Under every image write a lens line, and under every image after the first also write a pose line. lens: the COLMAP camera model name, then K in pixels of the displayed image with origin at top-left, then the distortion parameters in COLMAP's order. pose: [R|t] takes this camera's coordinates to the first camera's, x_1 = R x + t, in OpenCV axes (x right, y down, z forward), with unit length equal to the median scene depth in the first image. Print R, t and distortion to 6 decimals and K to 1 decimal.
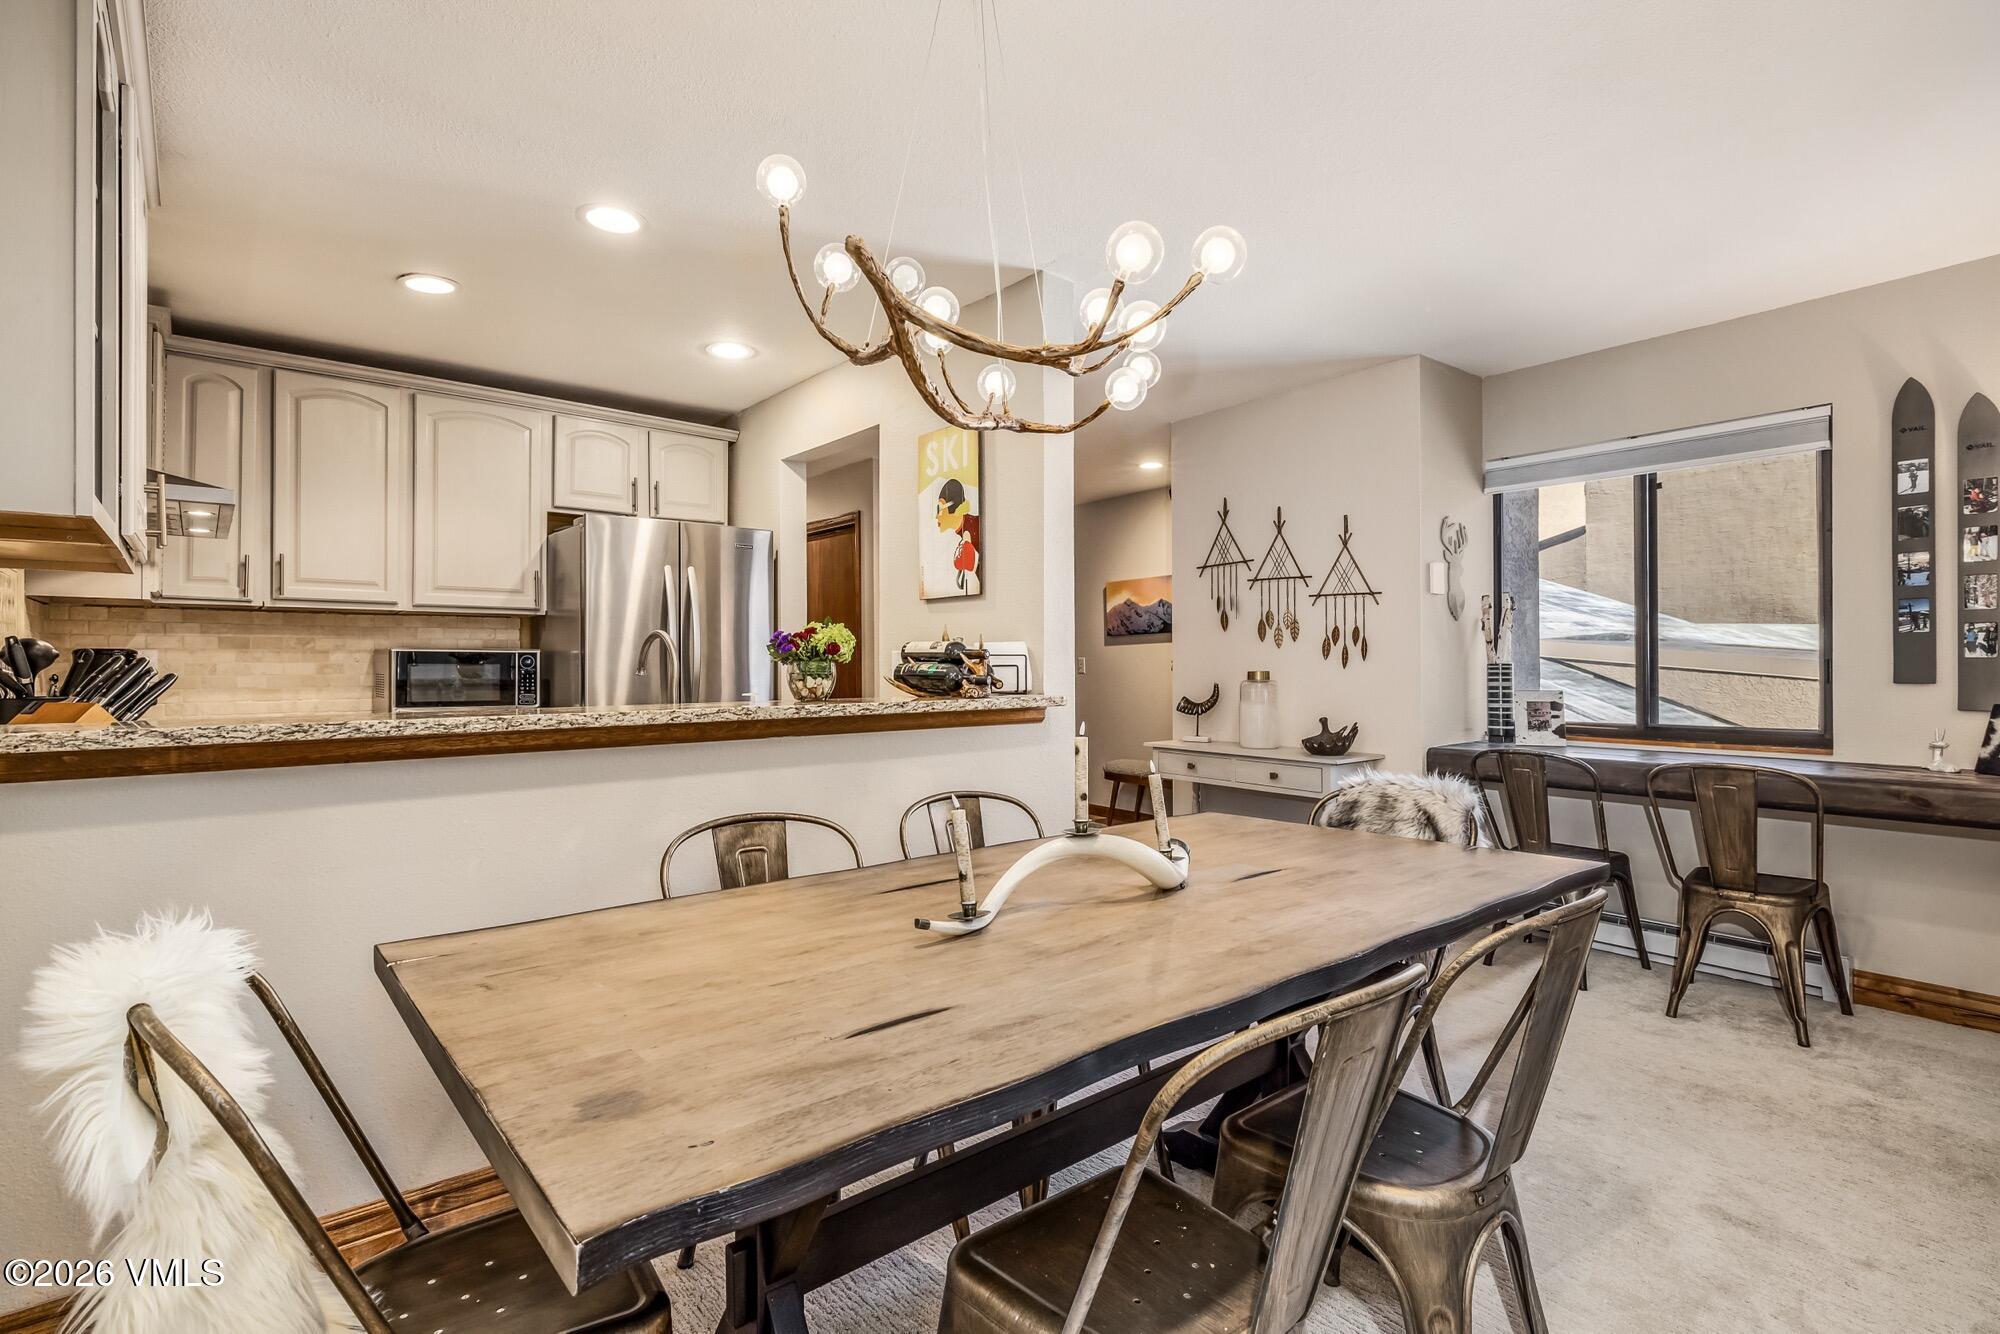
lens RADIAL K [[945.0, 0, 1000.0], [0, 945.0, 667.0], [0, 0, 1]] dist [-0.014284, 0.000819]
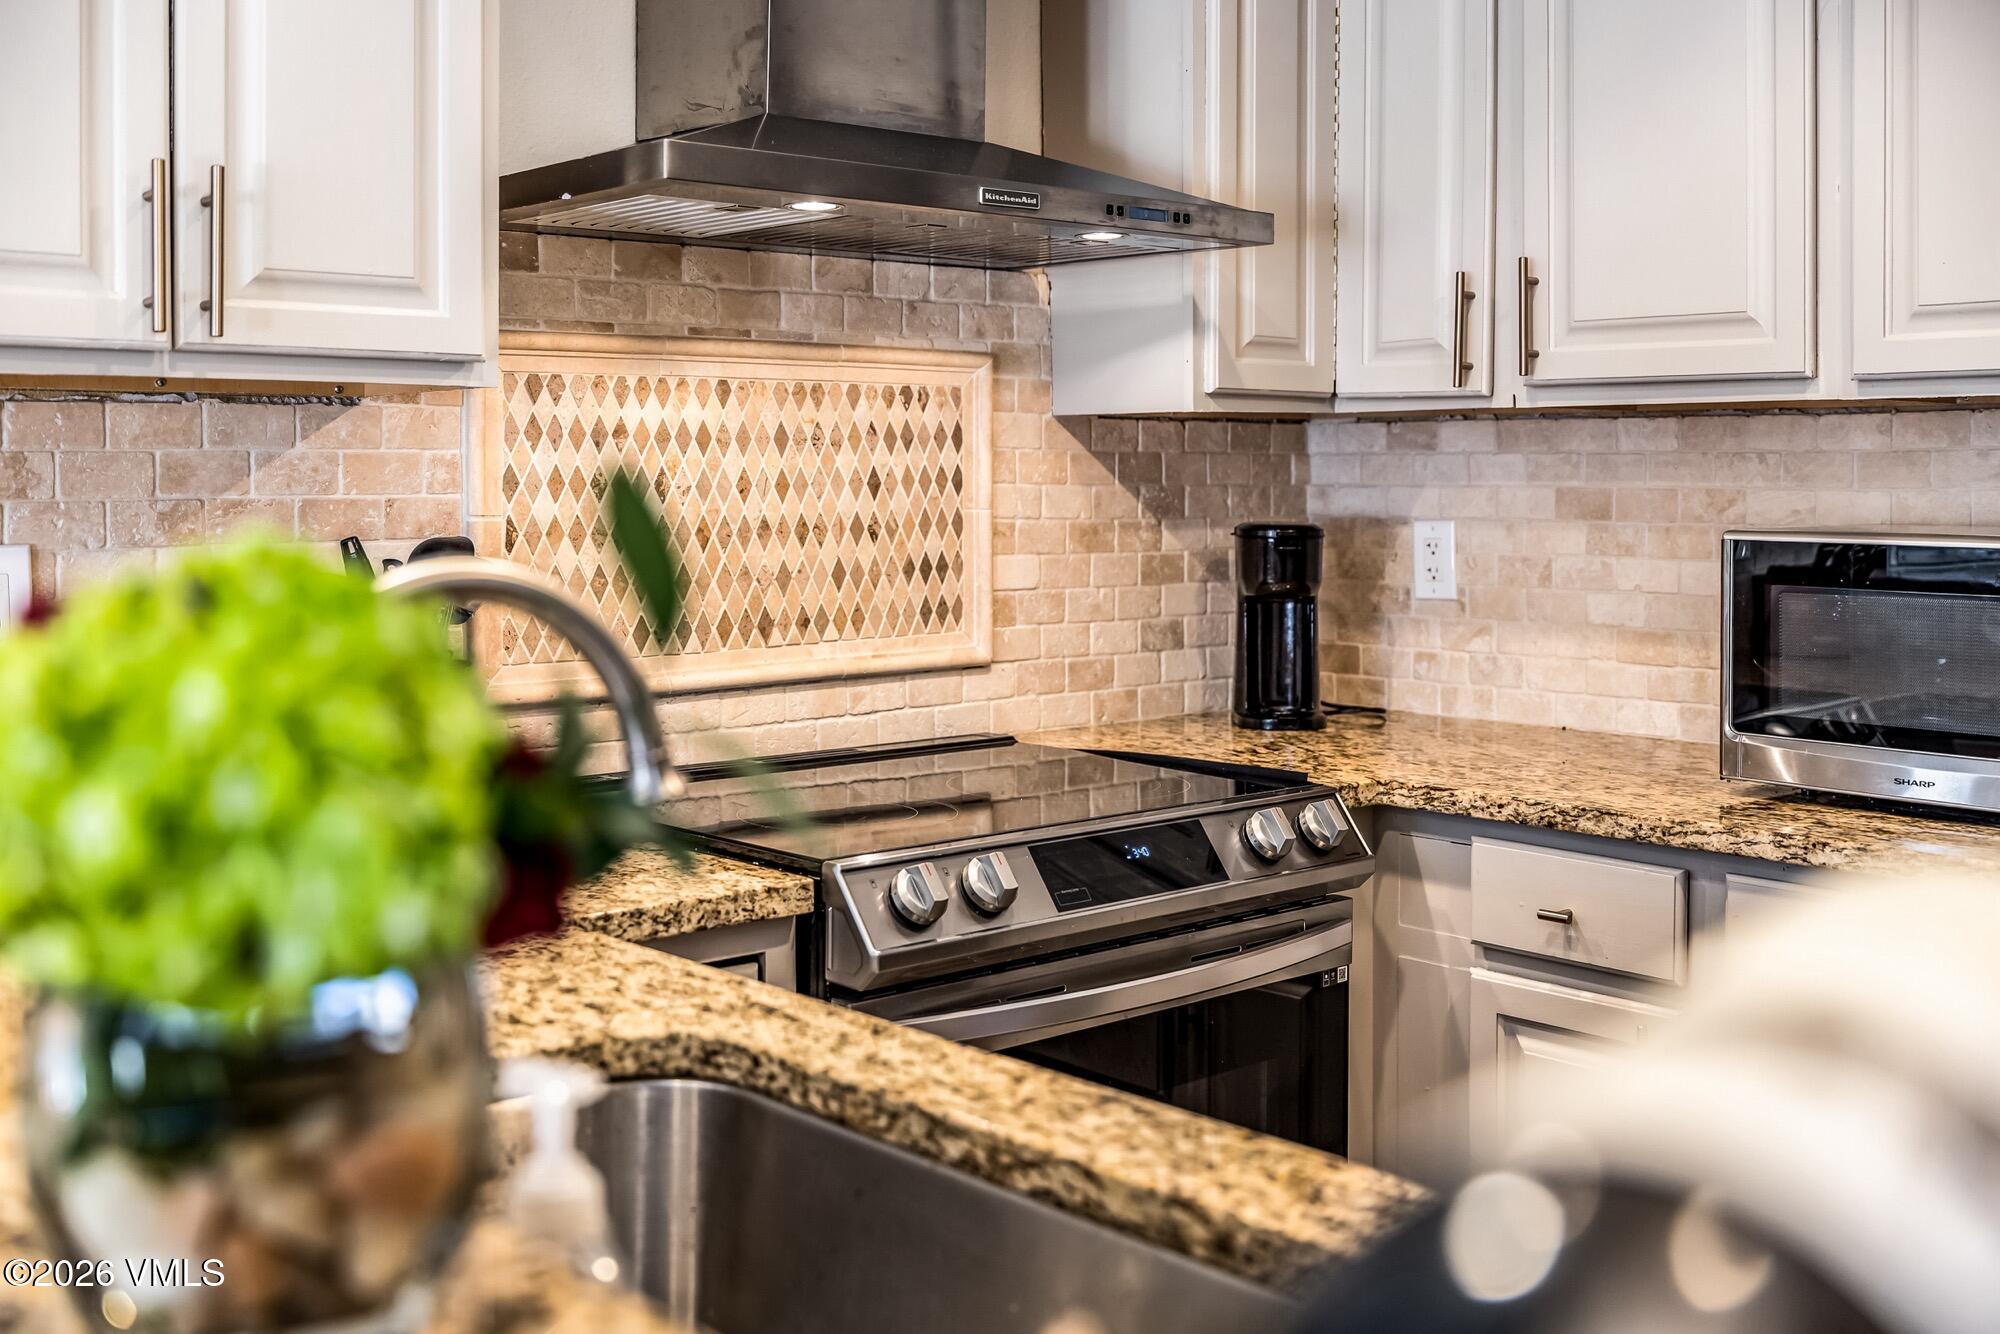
lens RADIAL K [[2135.5, 0, 991.3], [0, 2135.5, 521.8], [0, 0, 1]] dist [-0.008401, 0.002309]
pose [[0.032416, 0.021981, -0.999233, 0.028340], [-0.002456, 0.999757, 0.021912, -0.037993], [0.999471, 0.001743, 0.032462, 0.764712]]
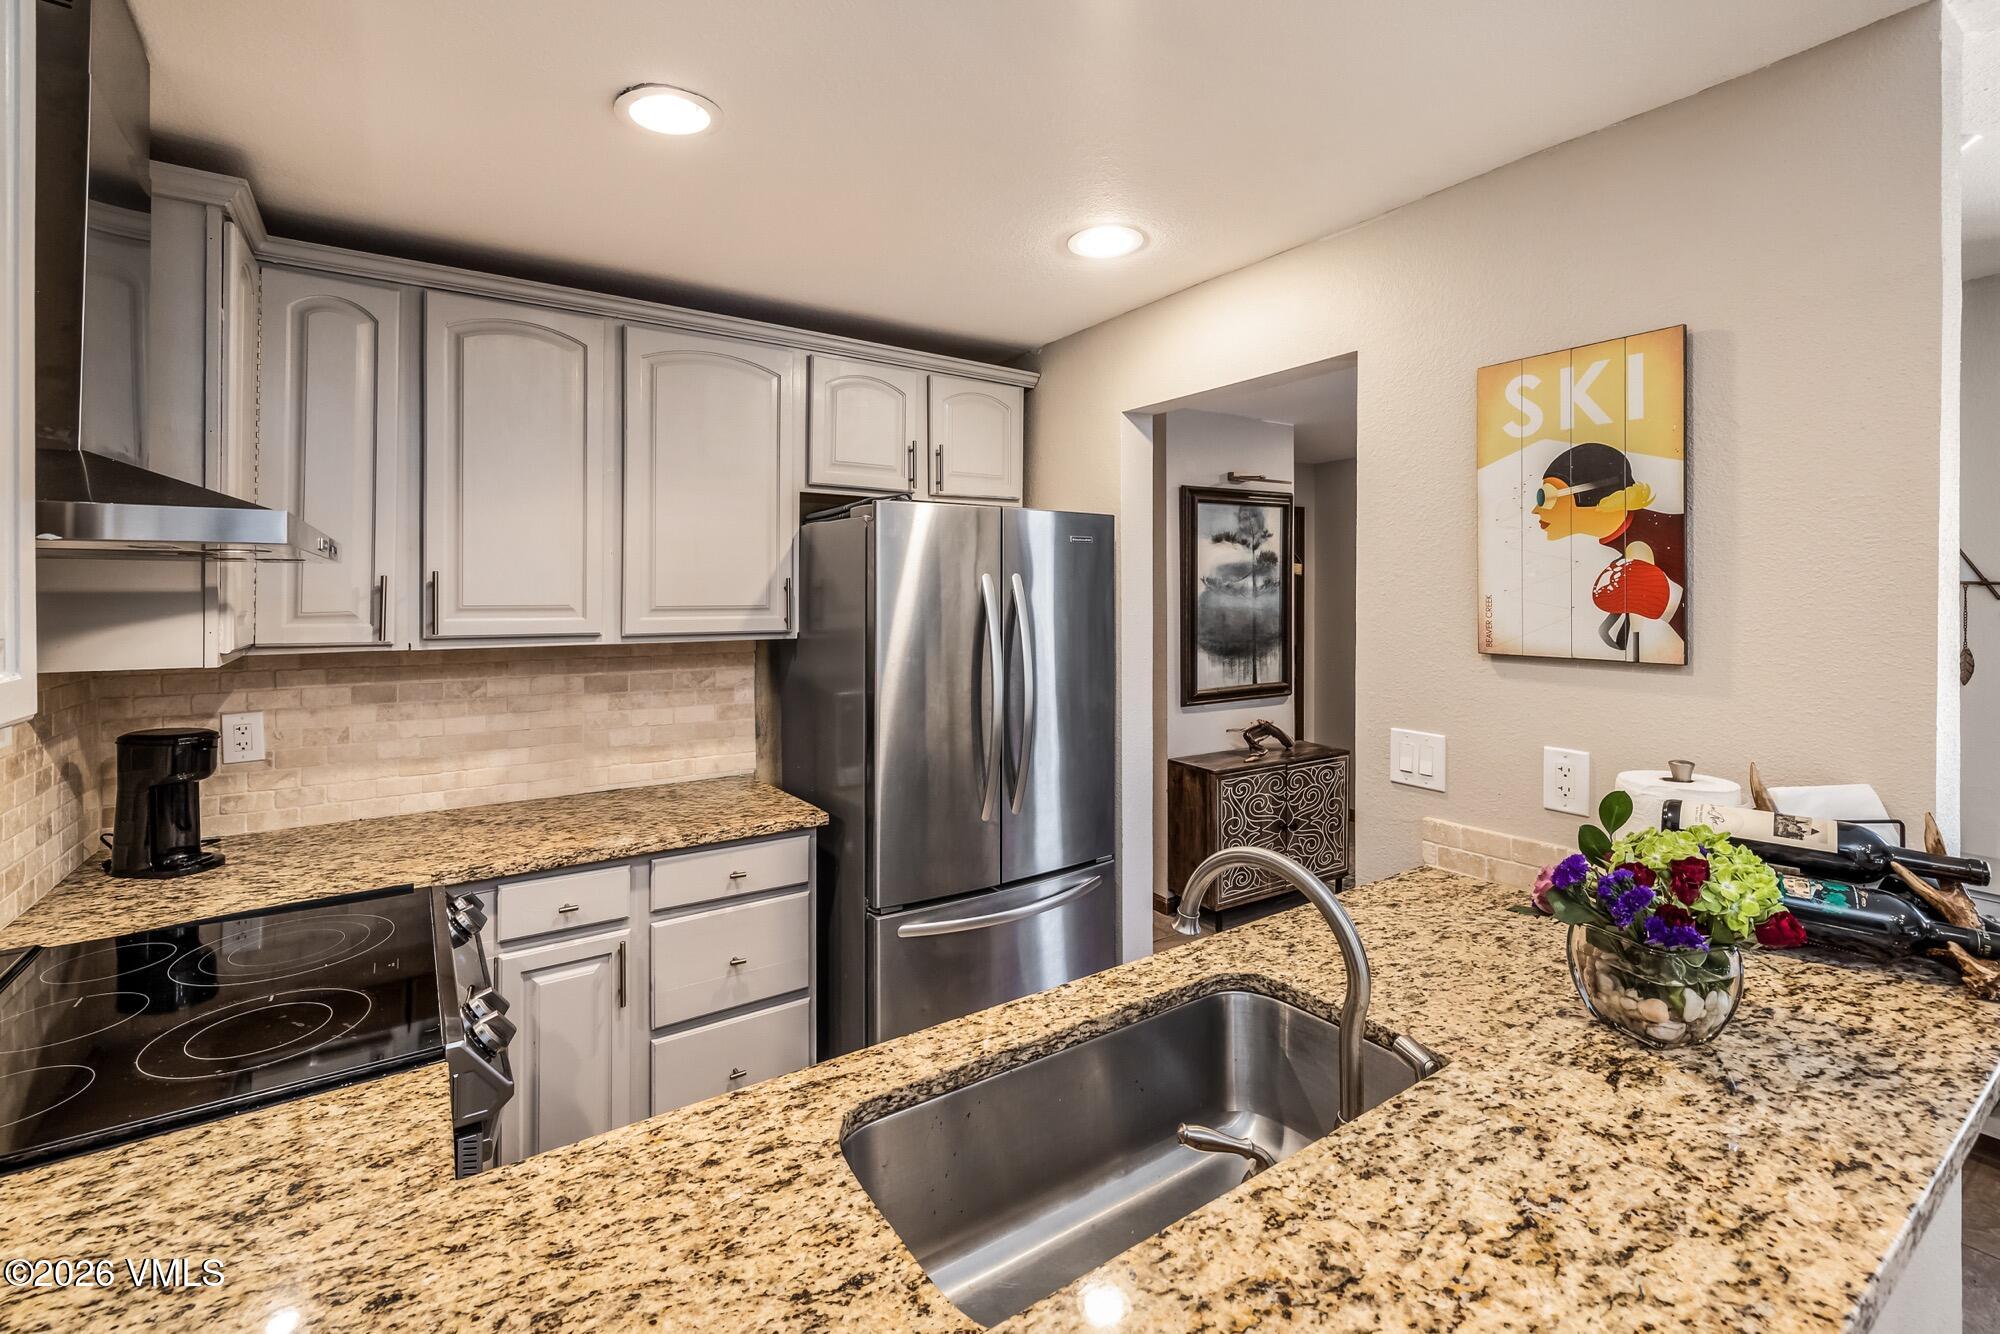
lens RADIAL K [[857.1, 0, 1005.5], [0, 857.1, 590.9], [0, 0, 1]] dist [-0.001882, -0.000064]
pose [[0.994782, -0.001366, -0.102015, -0.304078], [0.001093, 0.999996, -0.002731, -0.103565], [0.102018, 0.002605, 0.994779, 0.438145]]
